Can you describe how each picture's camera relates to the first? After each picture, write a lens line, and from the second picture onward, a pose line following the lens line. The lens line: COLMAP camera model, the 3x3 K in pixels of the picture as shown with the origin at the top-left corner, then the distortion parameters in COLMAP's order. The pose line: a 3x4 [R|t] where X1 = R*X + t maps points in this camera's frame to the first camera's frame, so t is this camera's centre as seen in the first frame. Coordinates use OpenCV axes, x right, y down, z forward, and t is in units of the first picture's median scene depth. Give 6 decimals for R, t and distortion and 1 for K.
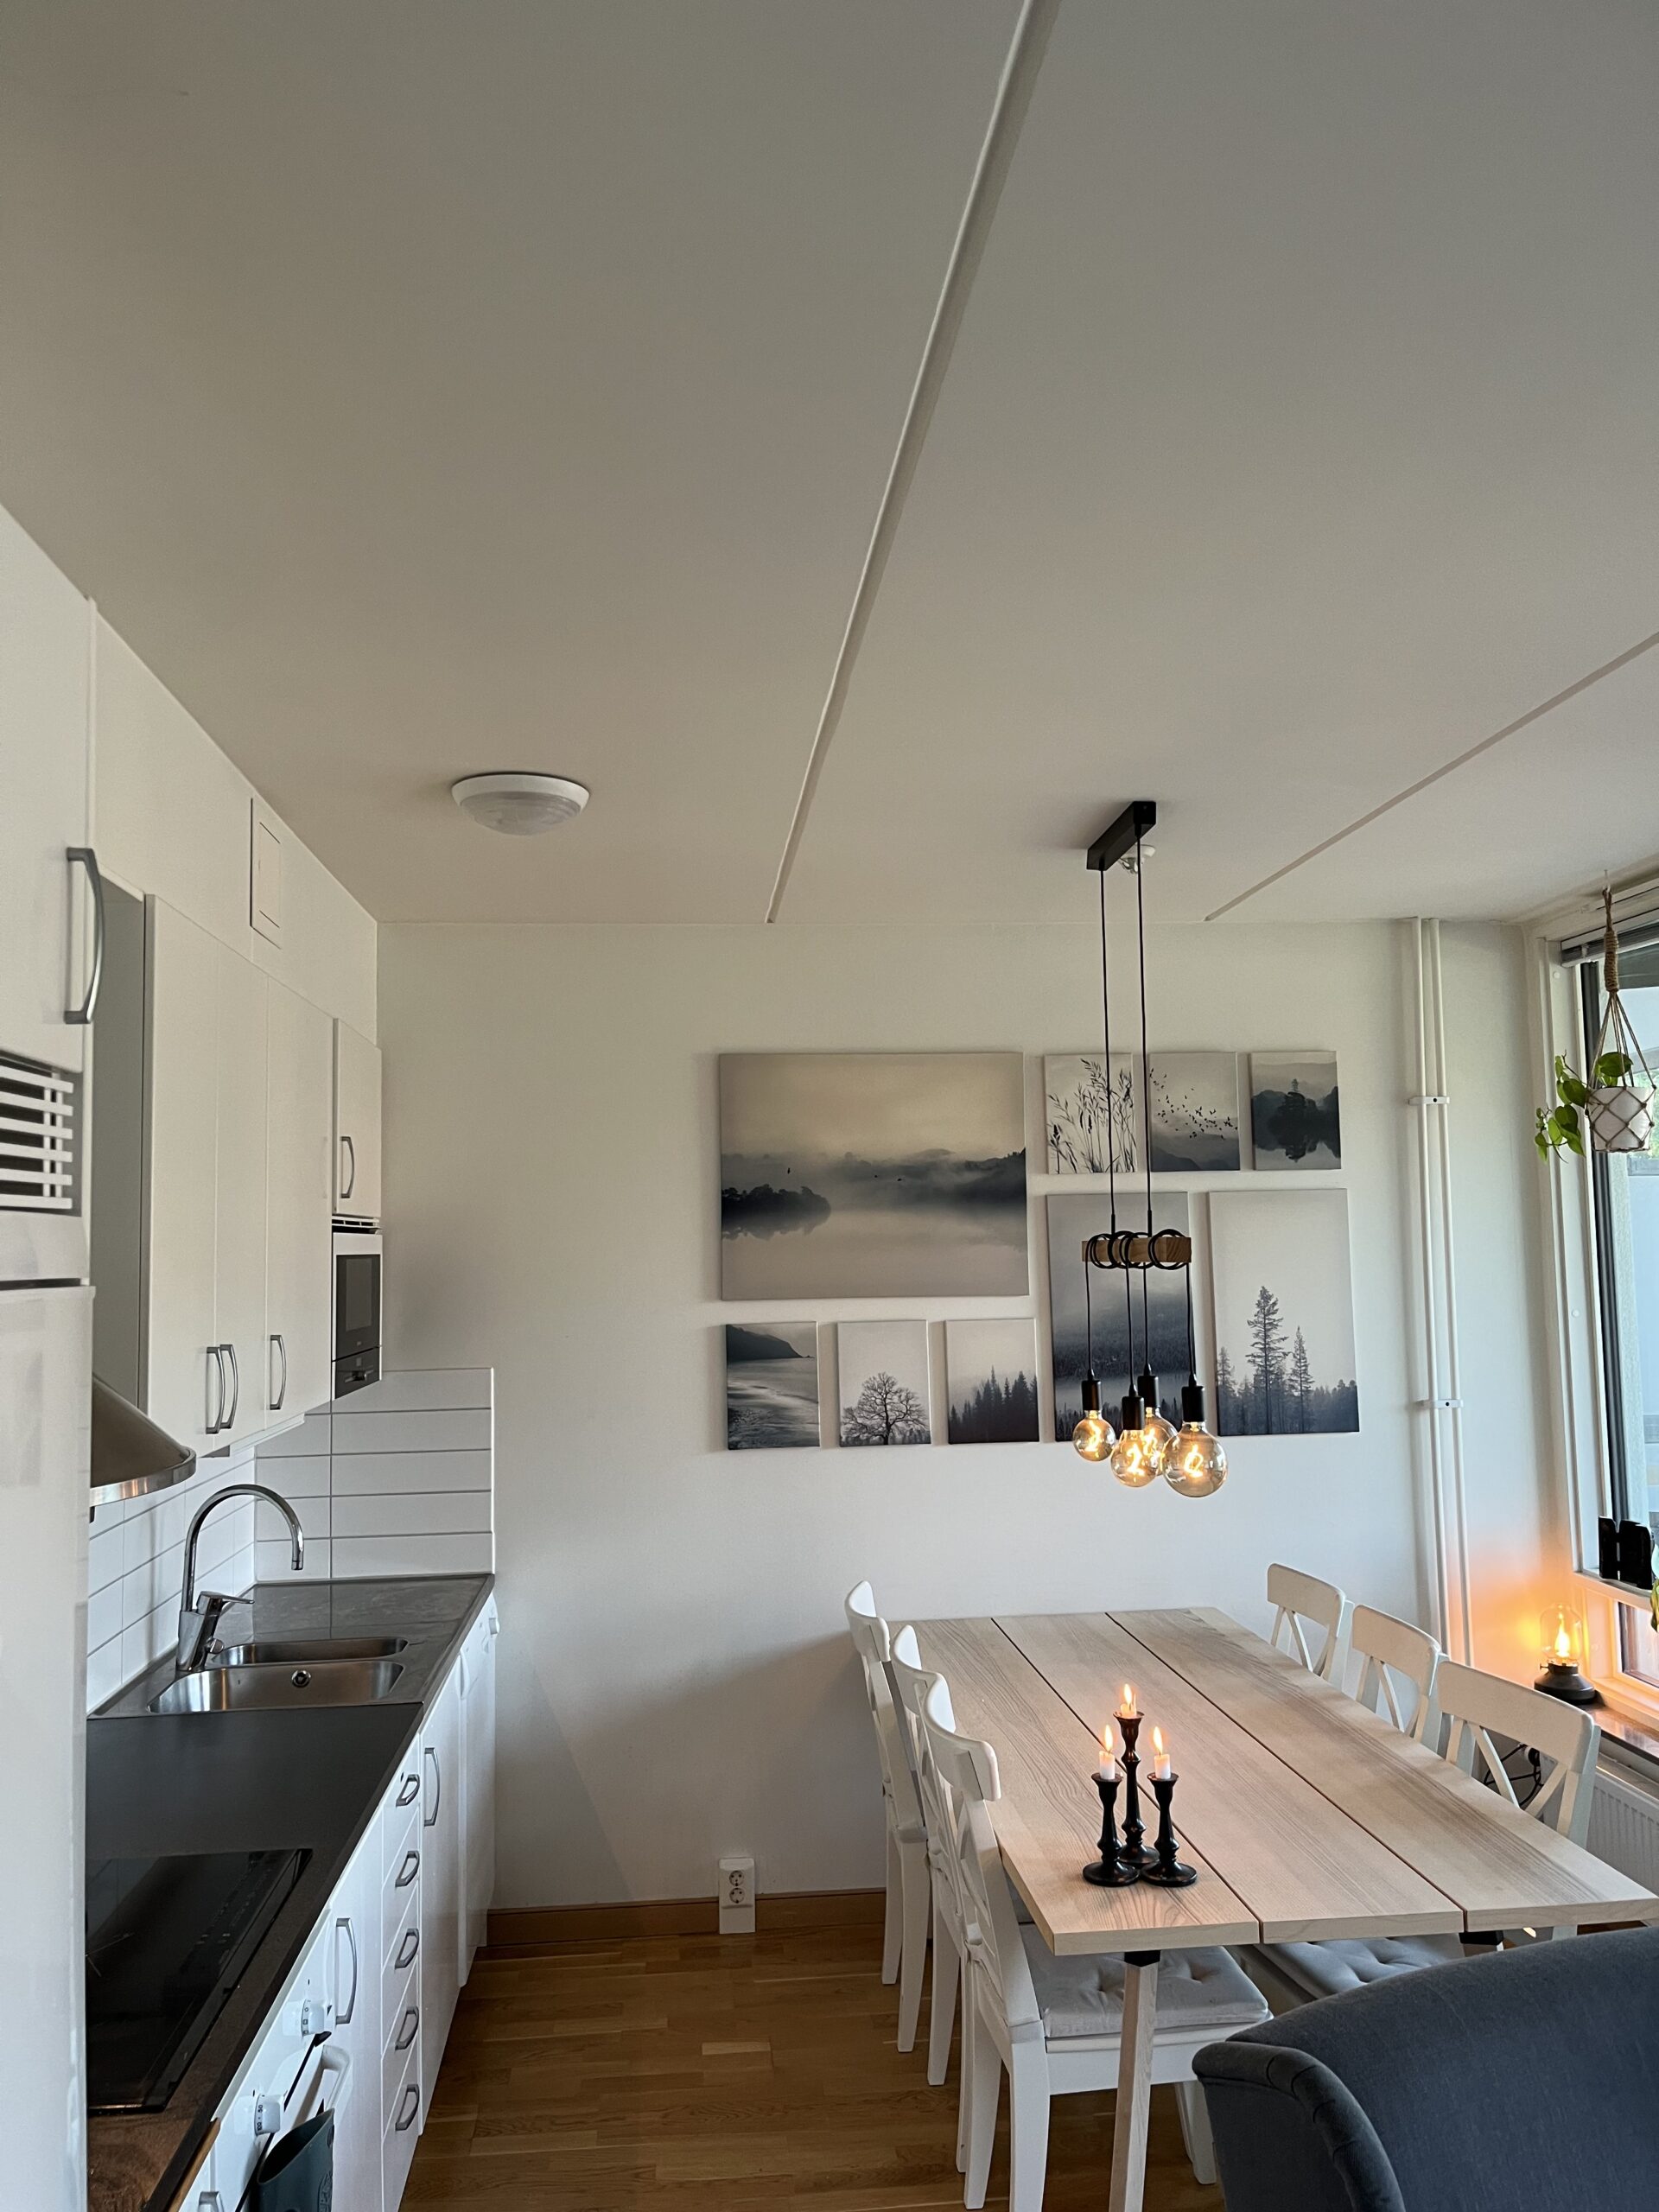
lens RADIAL K [[1668.5, 0, 812.0], [0, 1668.5, 1113.2], [0, 0, 1]] dist [0.021511, -0.002053]
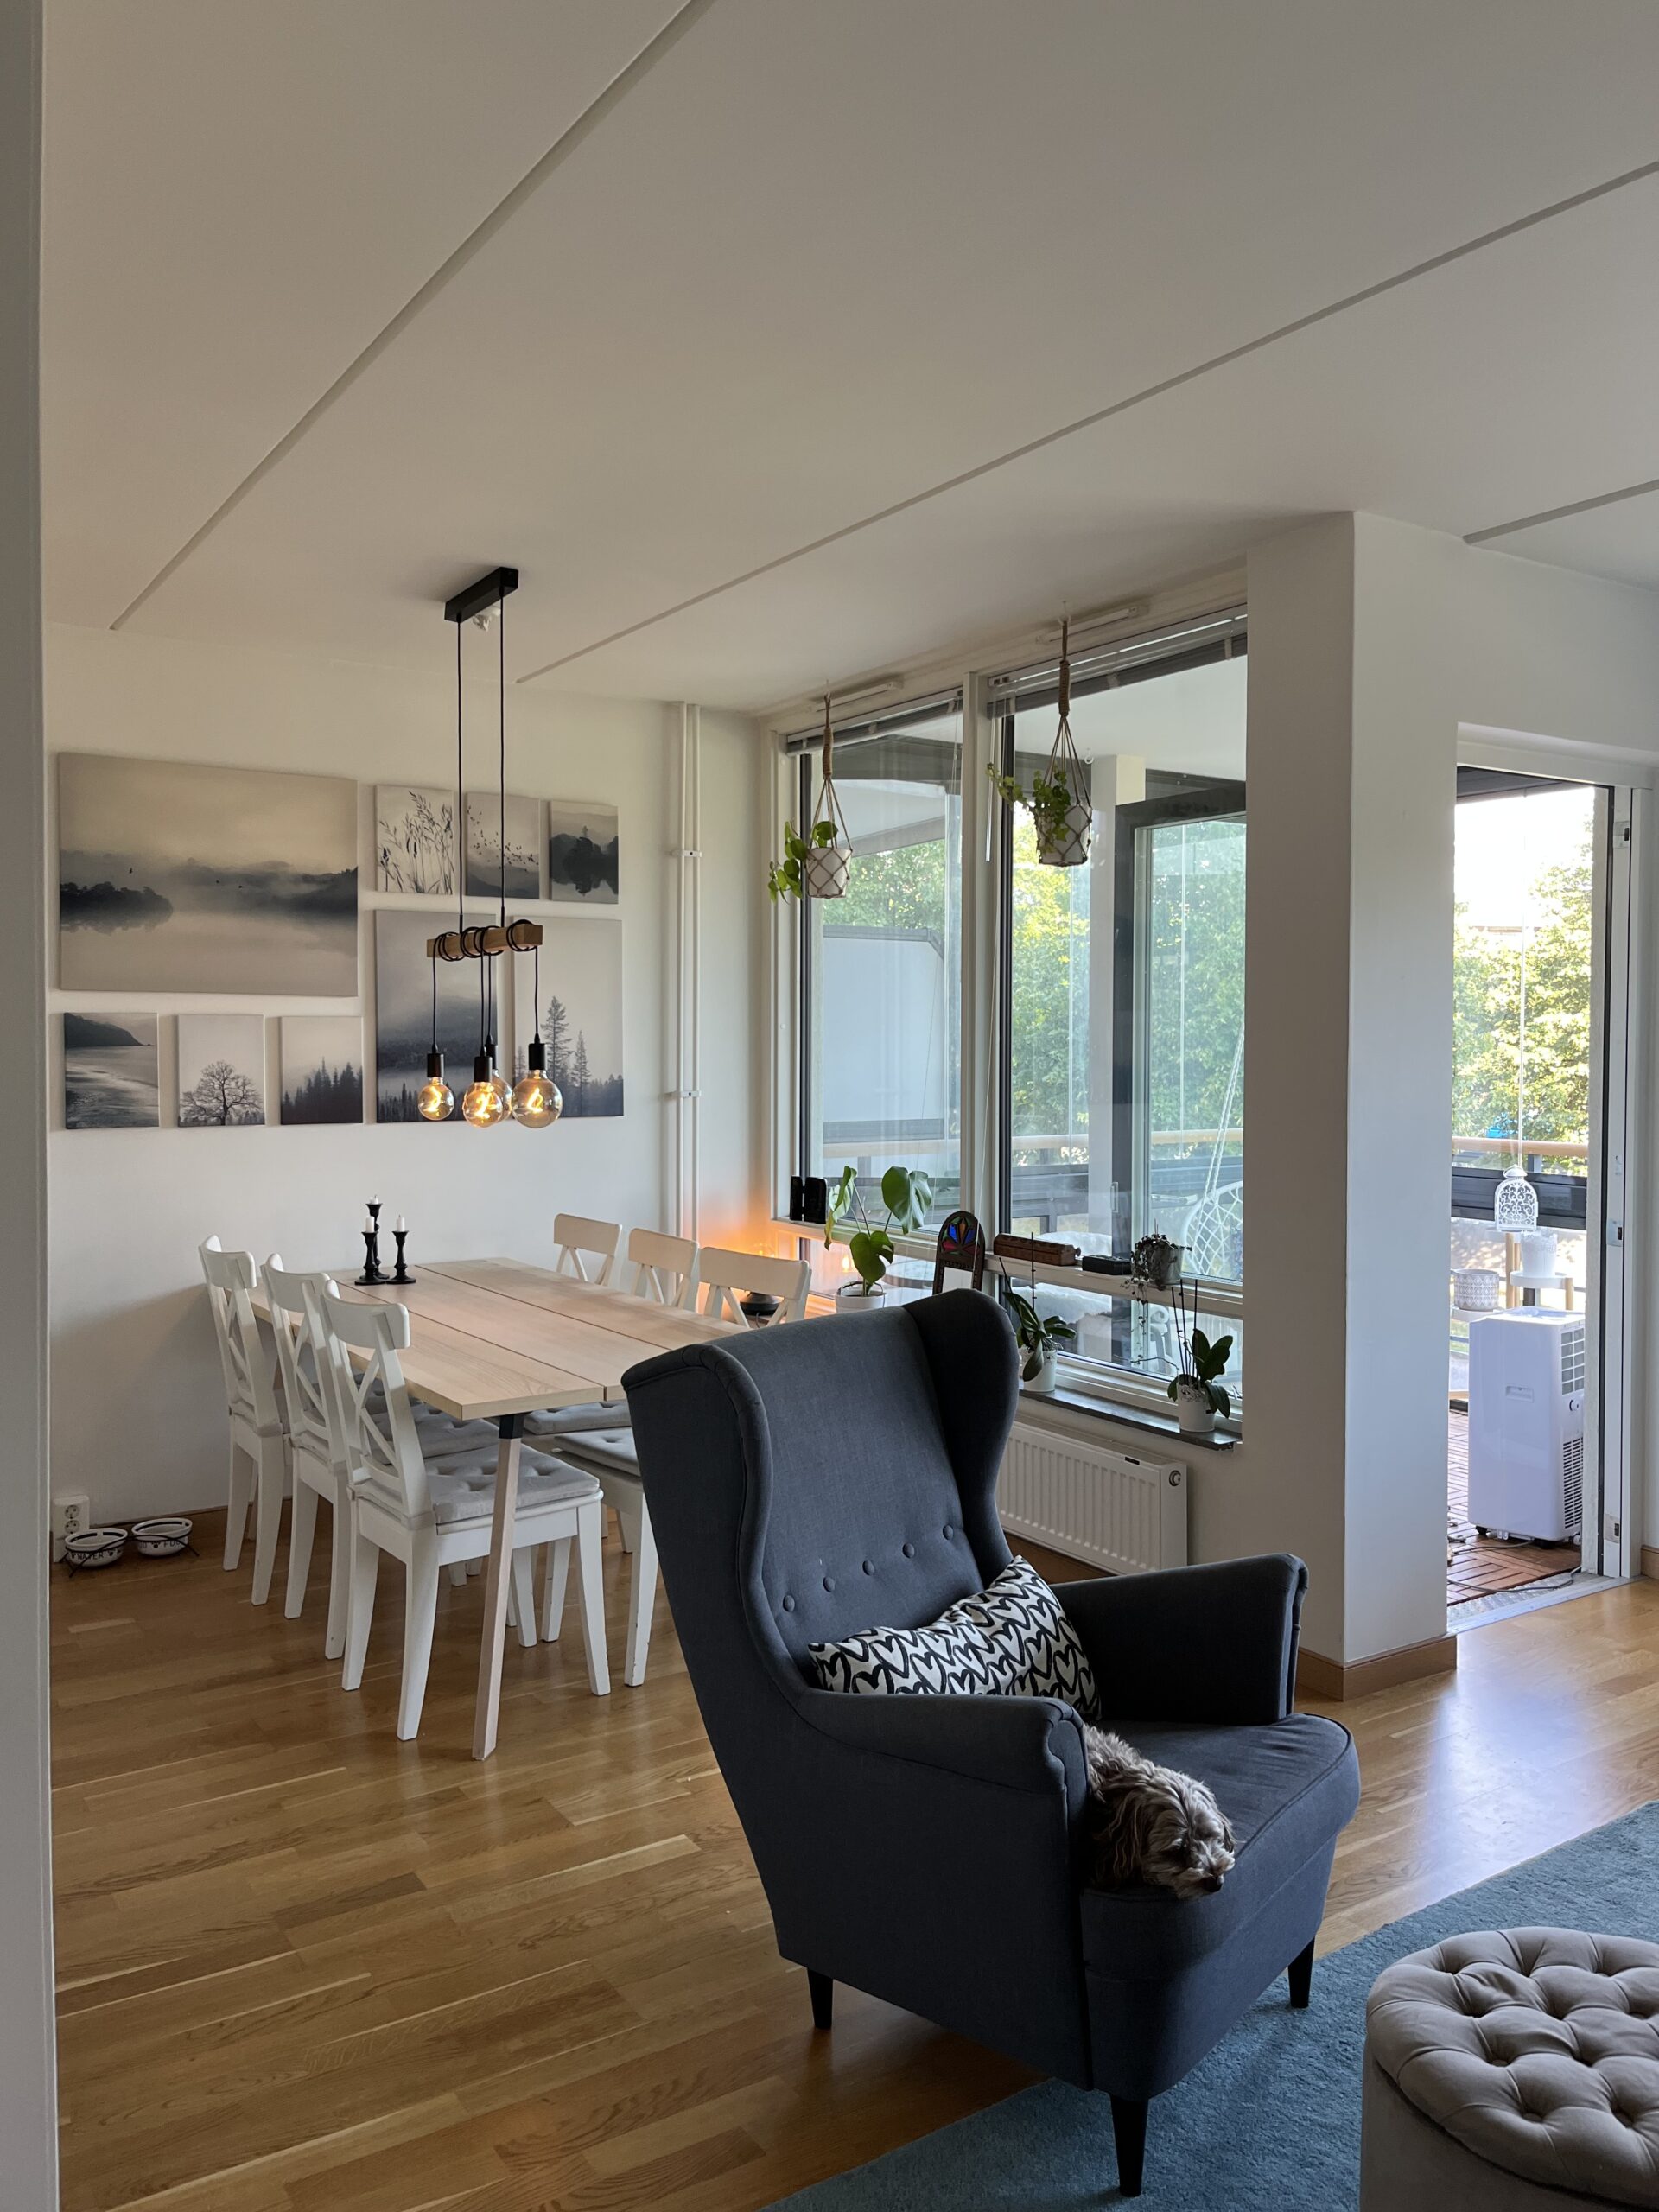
lens RADIAL K [[1668.5, 0, 840.7], [0, 1668.5, 1111.4], [0, 0, 1]] dist [0.021511, -0.002053]
pose [[0.880739, 0.004351, 0.473583, -0.120424], [-0.063050, 0.992134, 0.108142, 0.042756], [-0.469387, -0.125104, 0.874085, -0.164984]]
